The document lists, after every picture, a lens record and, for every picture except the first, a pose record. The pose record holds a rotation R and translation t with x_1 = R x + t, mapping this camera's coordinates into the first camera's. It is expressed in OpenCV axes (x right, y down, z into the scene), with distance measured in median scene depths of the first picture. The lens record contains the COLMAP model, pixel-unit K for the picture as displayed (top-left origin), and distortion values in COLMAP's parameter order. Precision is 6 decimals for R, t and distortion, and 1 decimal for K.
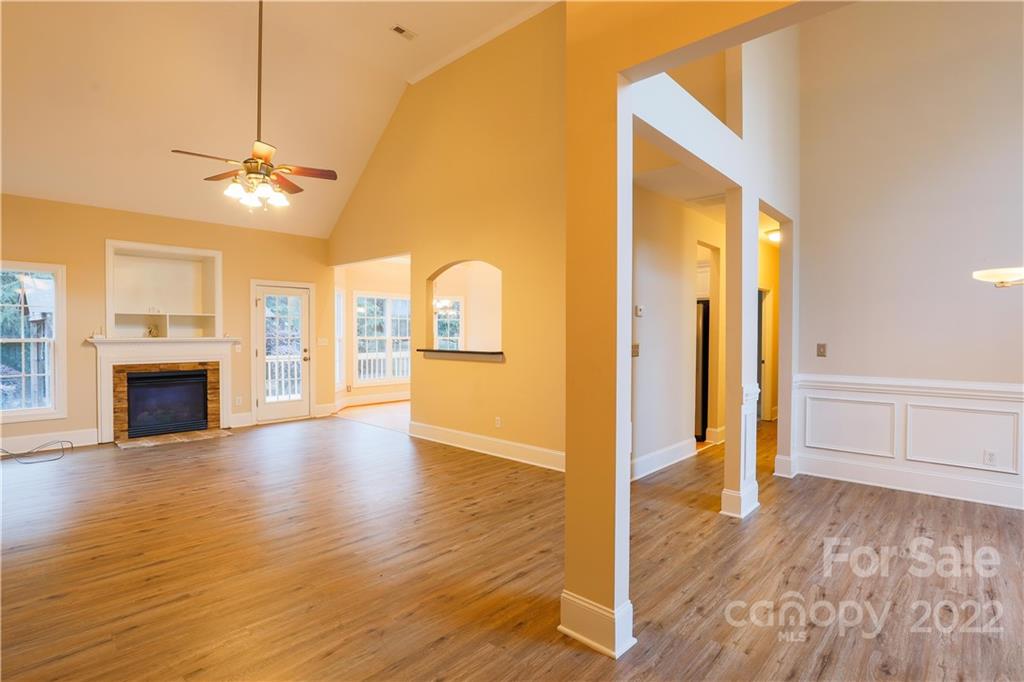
lens RADIAL K [[500.1, 0, 510.7], [0, 500.1, 340.1], [0, 0, 1]] dist [-0.030498, 0.002381]
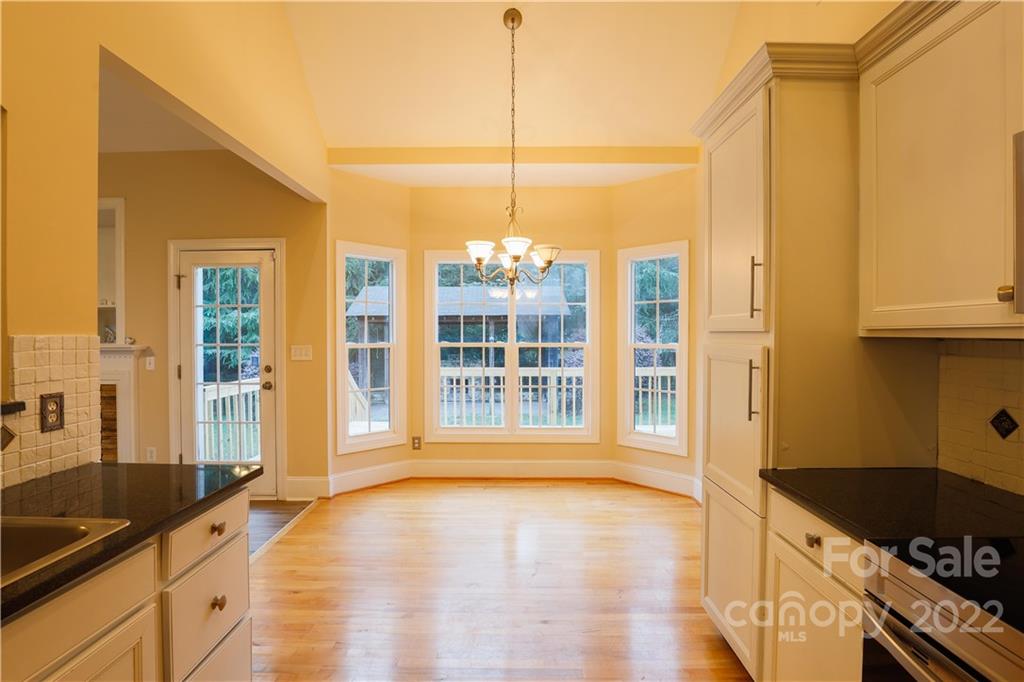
lens RADIAL K [[500.1, 0, 512.7], [0, 500.1, 341.8], [0, 0, 1]] dist [-0.030498, 0.002381]
pose [[0.679069, -0.000002, -0.734074, 0.179285], [-0.003779, 0.999987, -0.003498, -0.008399], [0.734065, 0.005149, 0.679060, 1.066848]]
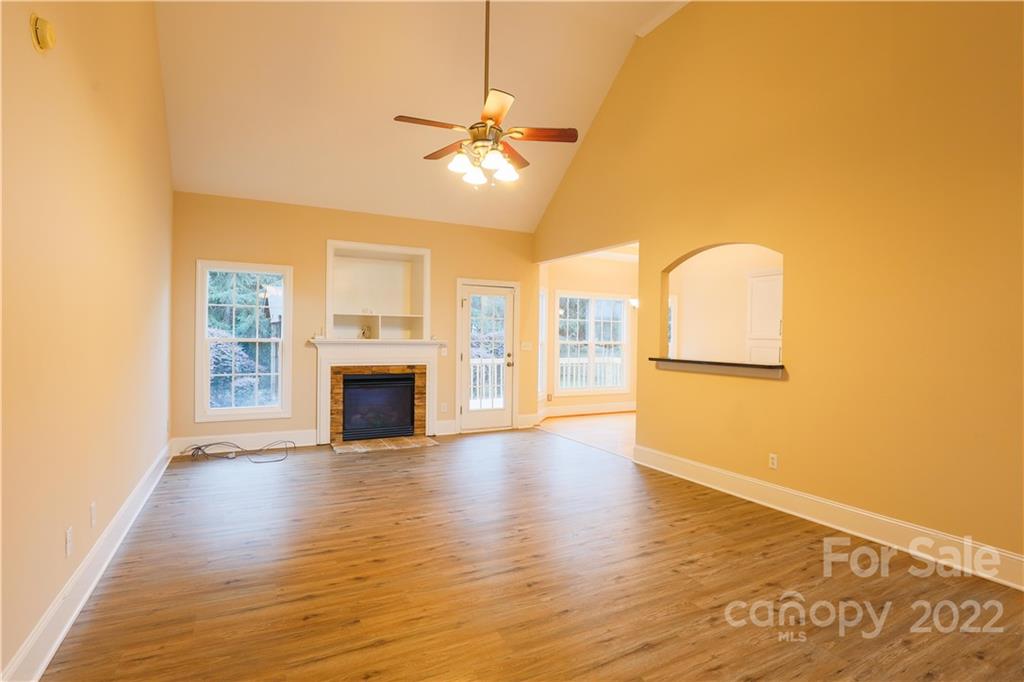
lens RADIAL K [[500.1, 0, 512.0], [0, 500.1, 338.7], [0, 0, 1]] dist [-0.030498, 0.002381]
pose [[0.944918, 0.012464, -0.327069, -0.136258], [-0.015697, 0.999851, -0.007247, -0.003211], [0.326930, 0.011982, 0.944973, 0.167328]]
